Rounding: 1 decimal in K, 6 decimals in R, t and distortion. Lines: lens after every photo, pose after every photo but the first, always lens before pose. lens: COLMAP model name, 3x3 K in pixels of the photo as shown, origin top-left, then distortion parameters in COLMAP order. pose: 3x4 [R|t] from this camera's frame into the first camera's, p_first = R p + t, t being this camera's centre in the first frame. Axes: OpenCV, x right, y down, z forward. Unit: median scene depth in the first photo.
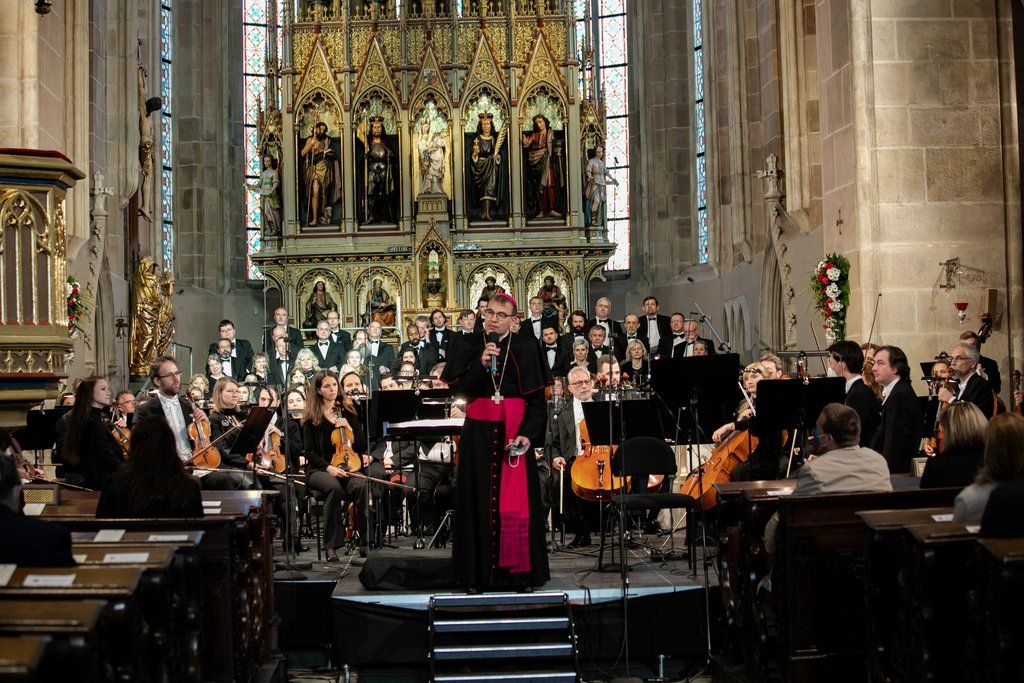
lens RADIAL K [[2087.2, 0, 516.2], [0, 2087.2, 346.1], [0, 0, 1]] dist [-0.317301, 0.084549]
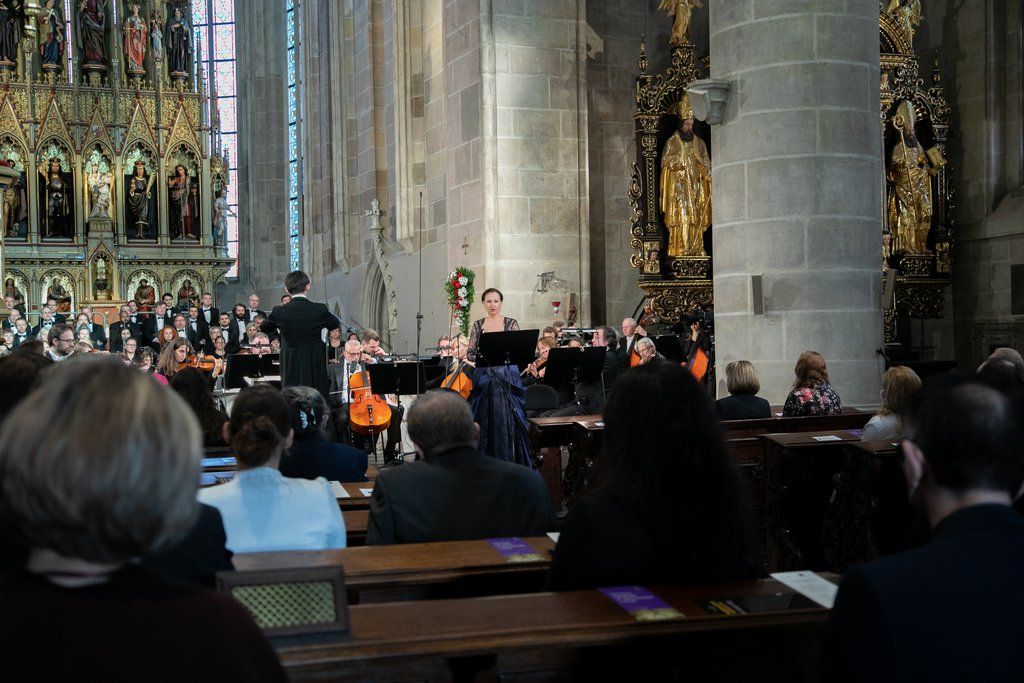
lens RADIAL K [[1378.9, 0, 512.0], [0, 1378.9, 341.5], [0, 0, 1]] dist [0.154263, 0.043445]
pose [[0.947363, 0.011090, 0.319970, -0.077318], [-0.012544, 0.999918, 0.002486, 0.003372], [-0.319916, -0.006369, 0.947424, 0.032308]]
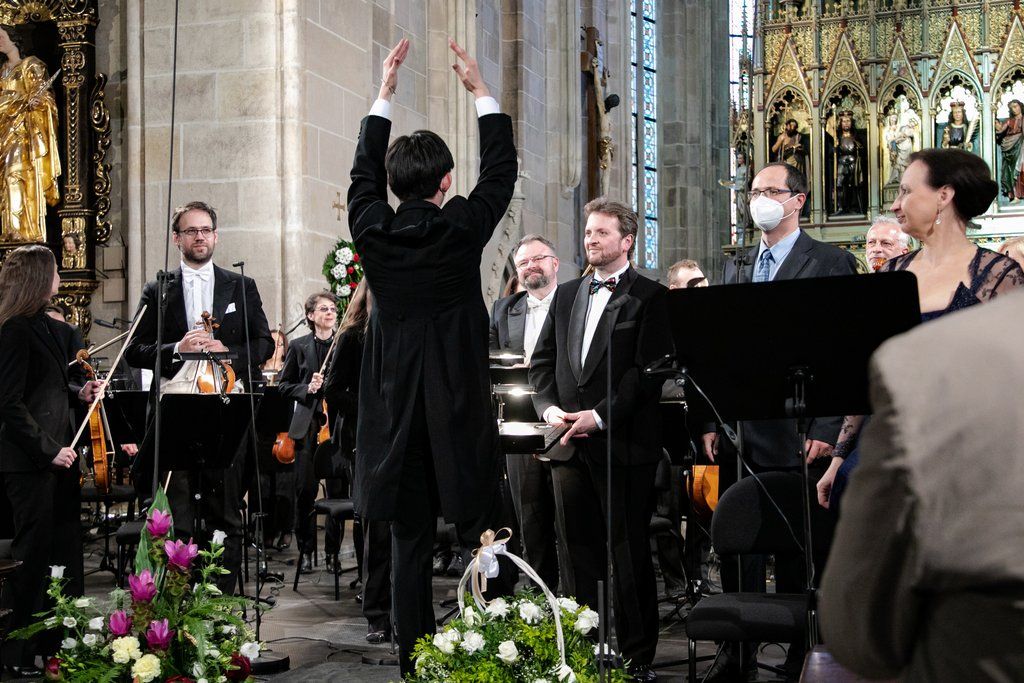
lens RADIAL K [[1451.4, 0, 507.4], [0, 1451.4, 332.3], [0, 0, 1]] dist [0.057727, 0.087919]
pose [[0.928062, 0.002180, -0.372419, 0.047718], [-0.004917, 0.999967, -0.006400, 0.005645], [0.372393, 0.007771, 0.928043, 0.261665]]
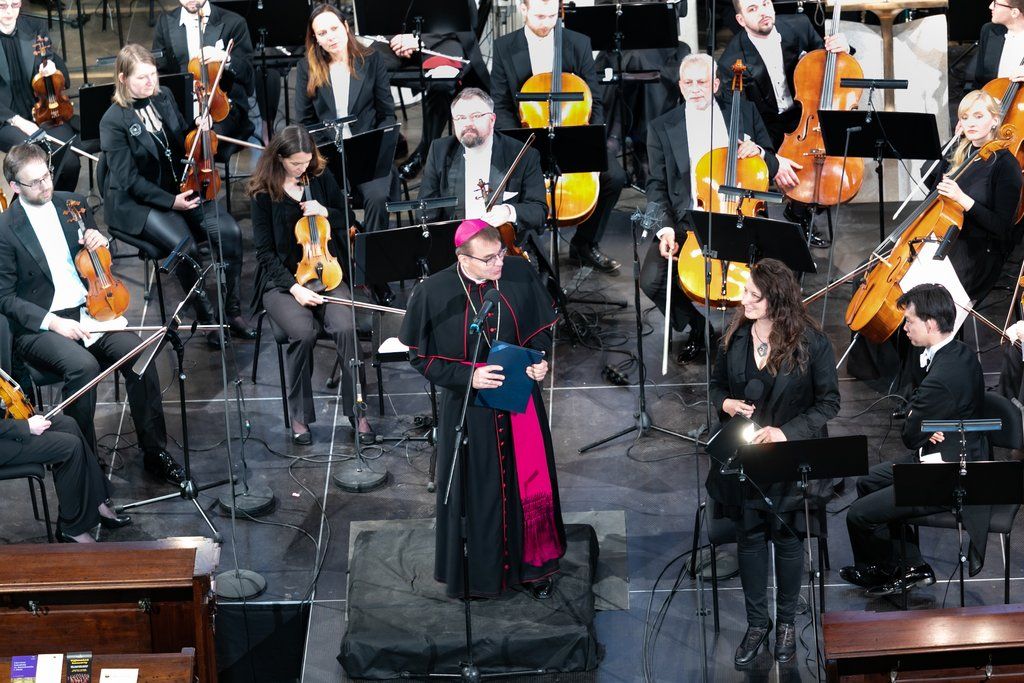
lens RADIAL K [[5162.5, 0, 512.0], [0, 5162.5, 341.5], [0, 0, 1]] dist [-0.103032, -2.242178]
pose [[0.997508, 0.006336, -0.070267, 0.038680], [0.026399, 0.890088, 0.455023, -0.285782], [0.065427, -0.455745, 0.887703, -0.184302]]
